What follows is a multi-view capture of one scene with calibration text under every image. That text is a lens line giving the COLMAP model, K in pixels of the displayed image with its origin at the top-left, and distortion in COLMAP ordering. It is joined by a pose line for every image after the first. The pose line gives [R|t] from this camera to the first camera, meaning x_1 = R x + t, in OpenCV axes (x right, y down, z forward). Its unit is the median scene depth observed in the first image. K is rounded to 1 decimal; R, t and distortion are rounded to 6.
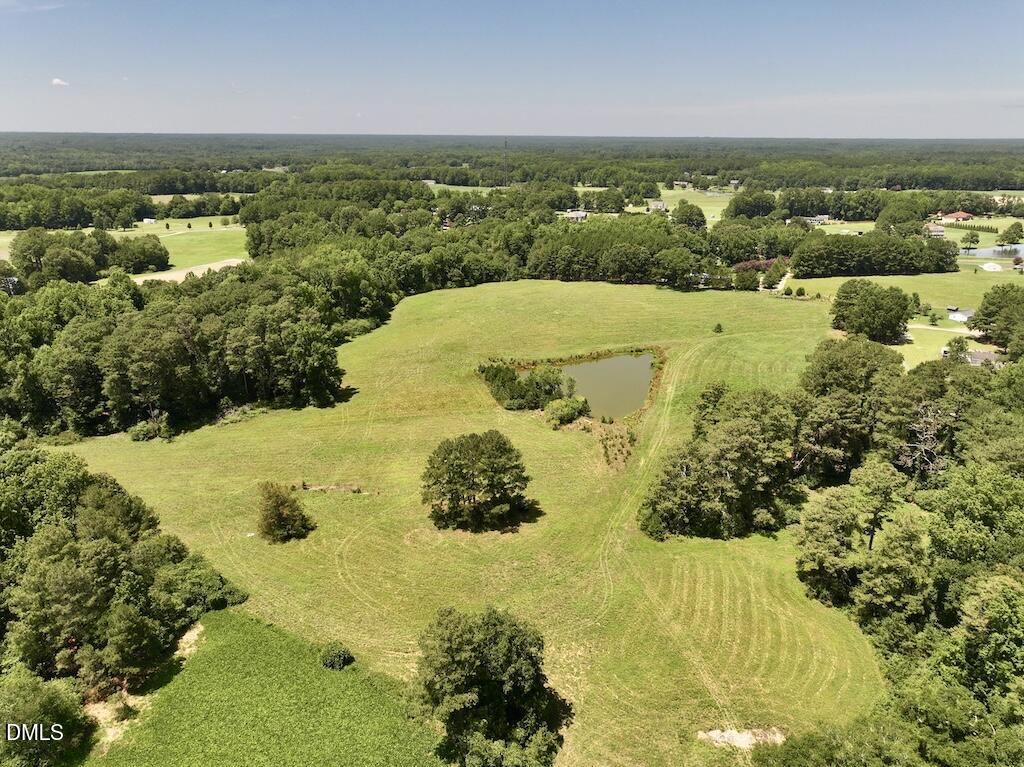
lens RADIAL K [[718.3, 0, 517.5], [0, 718.3, 381.8], [0, 0, 1]] dist [-0.002059, 0.019750]
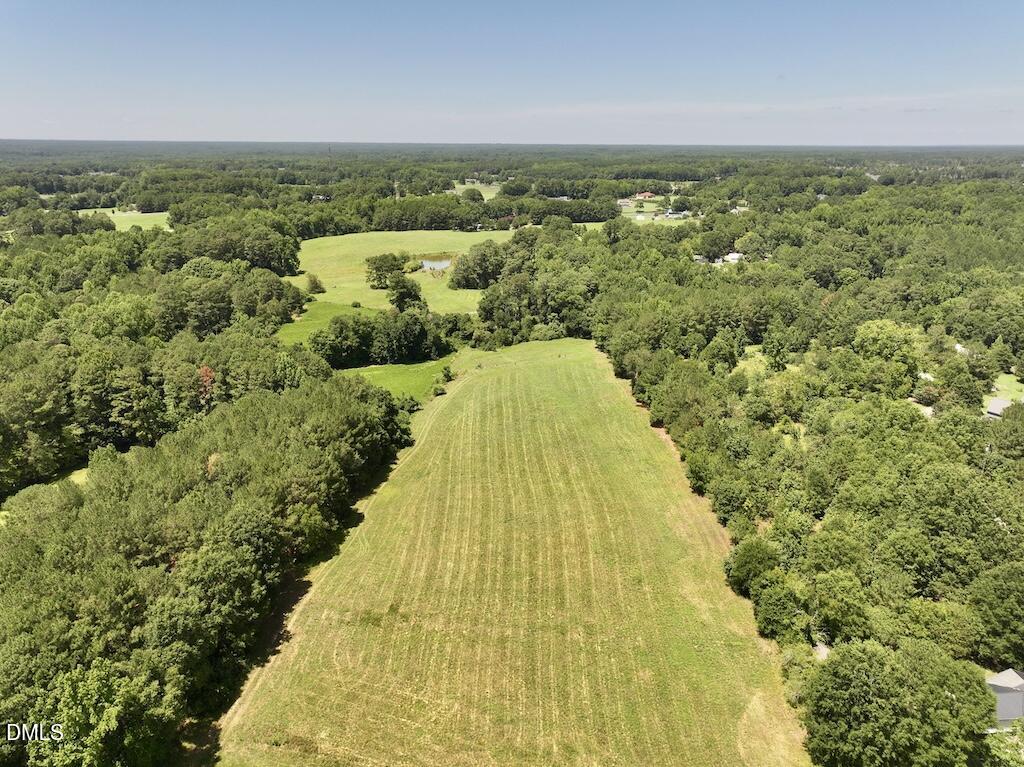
lens RADIAL K [[718.3, 0, 514.9], [0, 718.3, 387.2], [0, 0, 1]] dist [-0.002059, 0.019750]
pose [[0.965381, -0.085787, 0.246335, -0.117740], [0.086107, 0.996241, 0.009496, 0.235069], [-0.246223, 0.012044, 0.969138, -0.692828]]
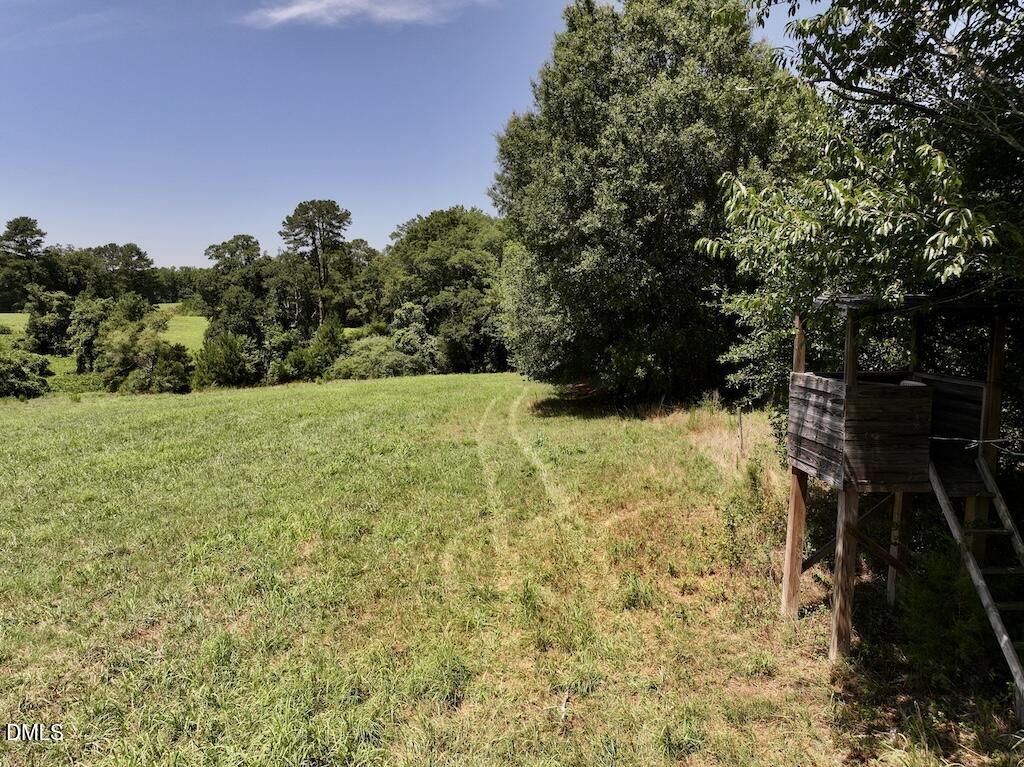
lens RADIAL K [[718.3, 0, 520.9], [0, 718.3, 388.3], [0, 0, 1]] dist [-0.002059, 0.019750]
pose [[0.964623, -0.030770, 0.261830, 0.114926], [0.083329, 0.977835, -0.192082, 0.251382], [-0.250116, 0.207105, 0.945806, -0.143035]]
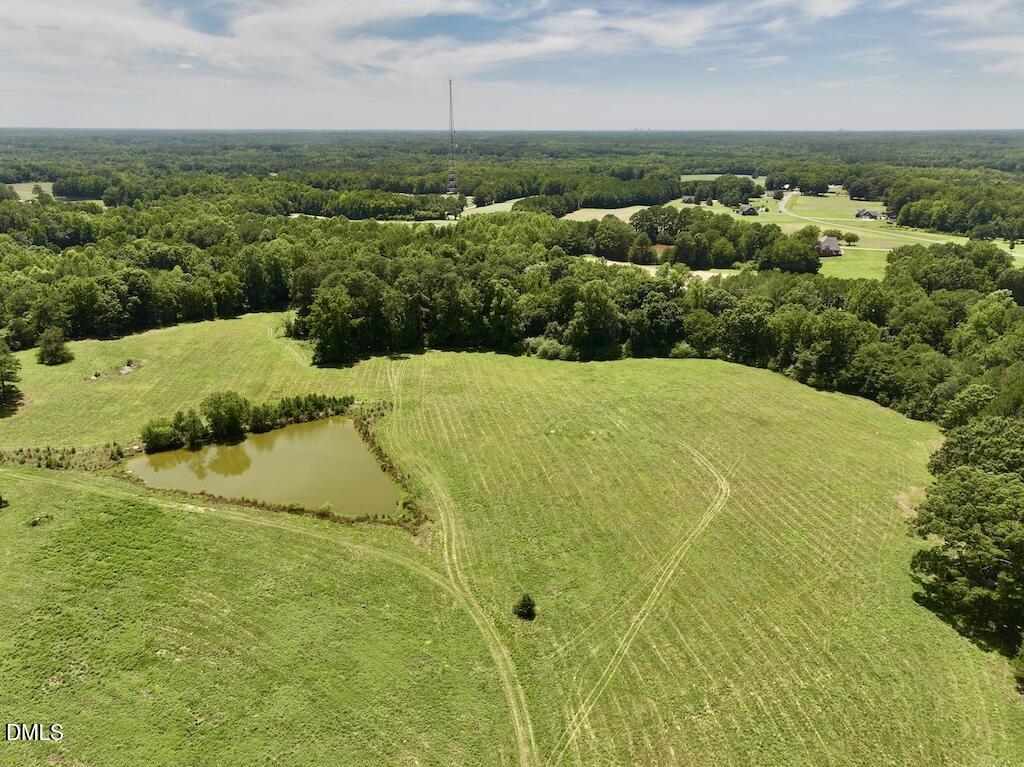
lens RADIAL K [[718.3, 0, 518.9], [0, 718.3, 385.8], [0, 0, 1]] dist [-0.002059, 0.019750]
pose [[-0.026023, 0.329778, -0.943700, 0.489356], [-0.325475, 0.889787, 0.319913, -0.244886], [0.945192, 0.315476, 0.084180, 0.745210]]
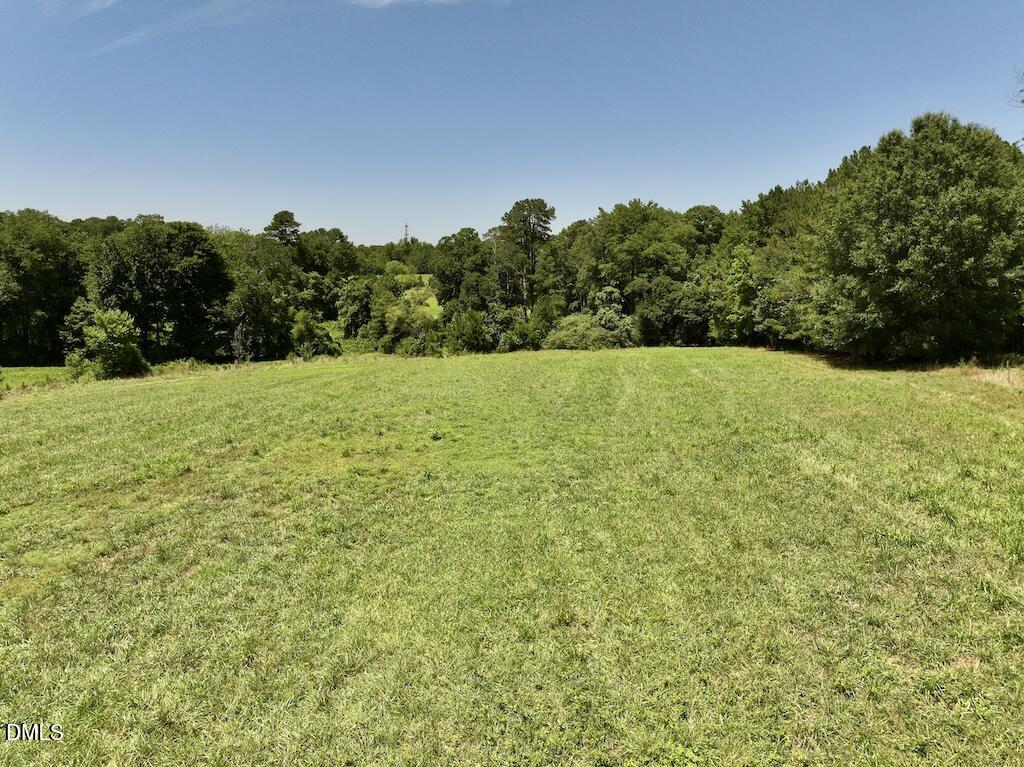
lens RADIAL K [[718.3, 0, 518.7], [0, 718.3, 384.3], [0, 0, 1]] dist [-0.002059, 0.019750]
pose [[0.993110, -0.002377, 0.117161, 0.064847], [0.022691, 0.984773, -0.172358, 0.262932], [-0.114967, 0.173829, 0.978042, -0.189496]]
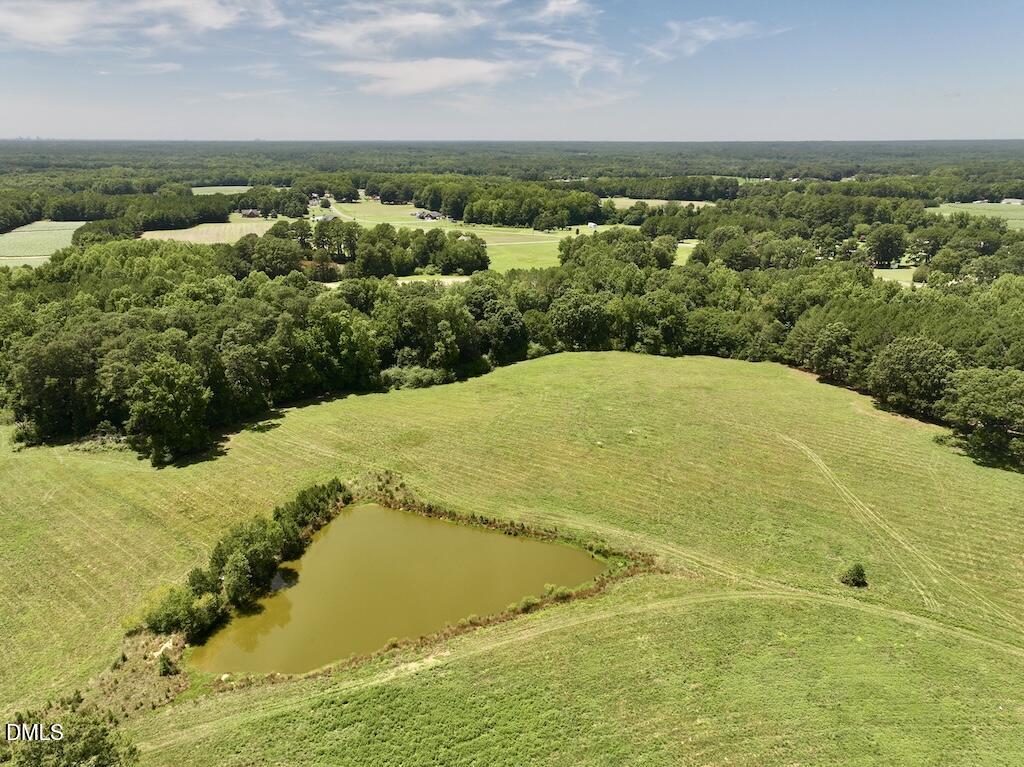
lens RADIAL K [[718.3, 0, 519.0], [0, 718.3, 380.8], [0, 0, 1]] dist [-0.002059, 0.019750]
pose [[0.656156, 0.234703, -0.717199, 0.343246], [-0.242089, 0.965639, 0.094521, -0.142919], [0.714739, 0.111606, 0.690429, 0.440070]]
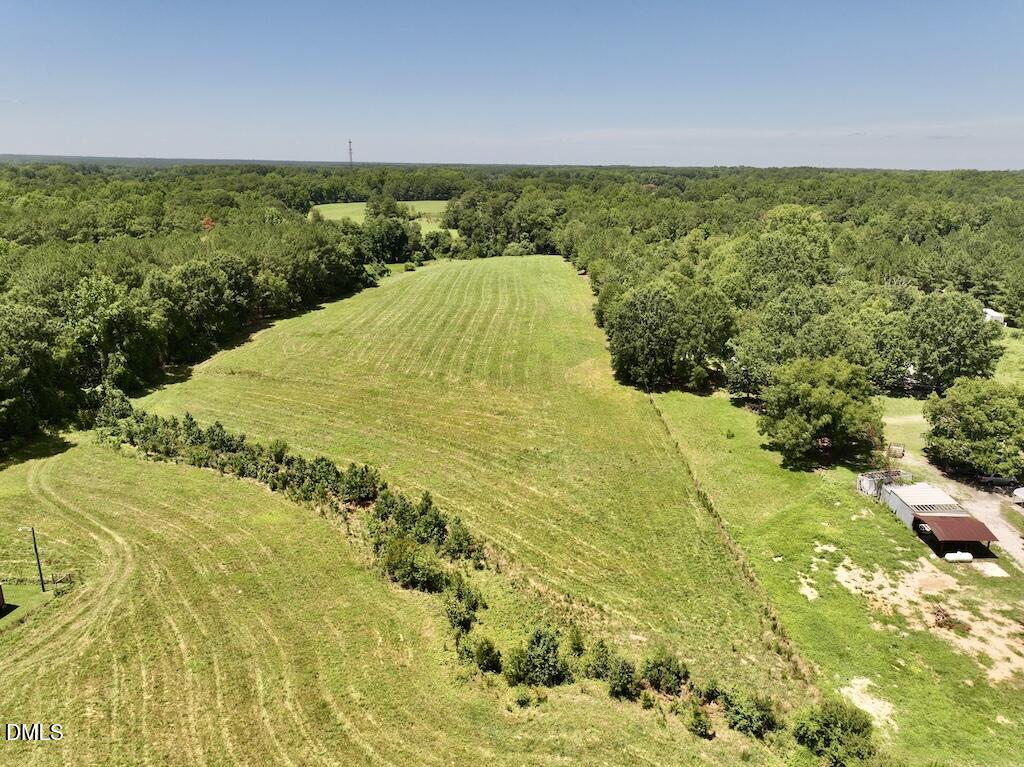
lens RADIAL K [[718.3, 0, 513.3], [0, 718.3, 386.0], [0, 0, 1]] dist [-0.002059, 0.019750]
pose [[0.974239, -0.056795, 0.218249, -0.089671], [0.063028, 0.997776, -0.021696, 0.384406], [-0.216532, 0.034893, 0.975652, -0.798904]]
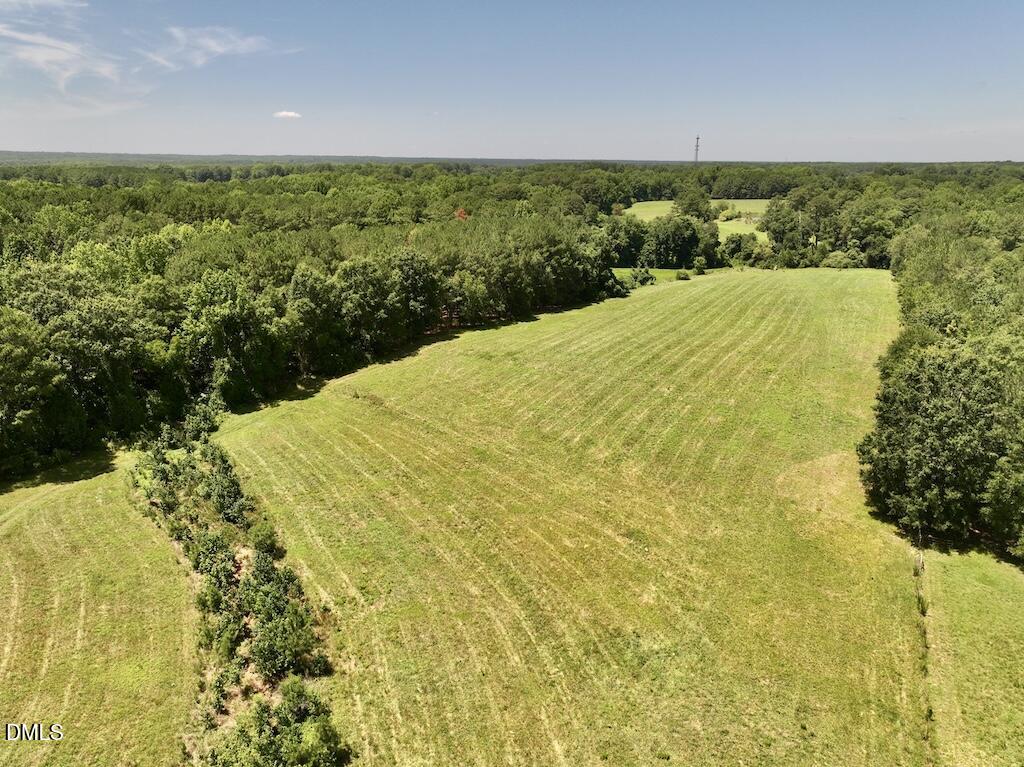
lens RADIAL K [[718.3, 0, 513.8], [0, 718.3, 380.0], [0, 0, 1]] dist [-0.002059, 0.019750]
pose [[0.970412, 0.075347, -0.229398, -0.017421], [-0.083018, 0.996260, -0.023961, 0.355969], [0.226735, 0.042296, 0.973038, -0.687900]]
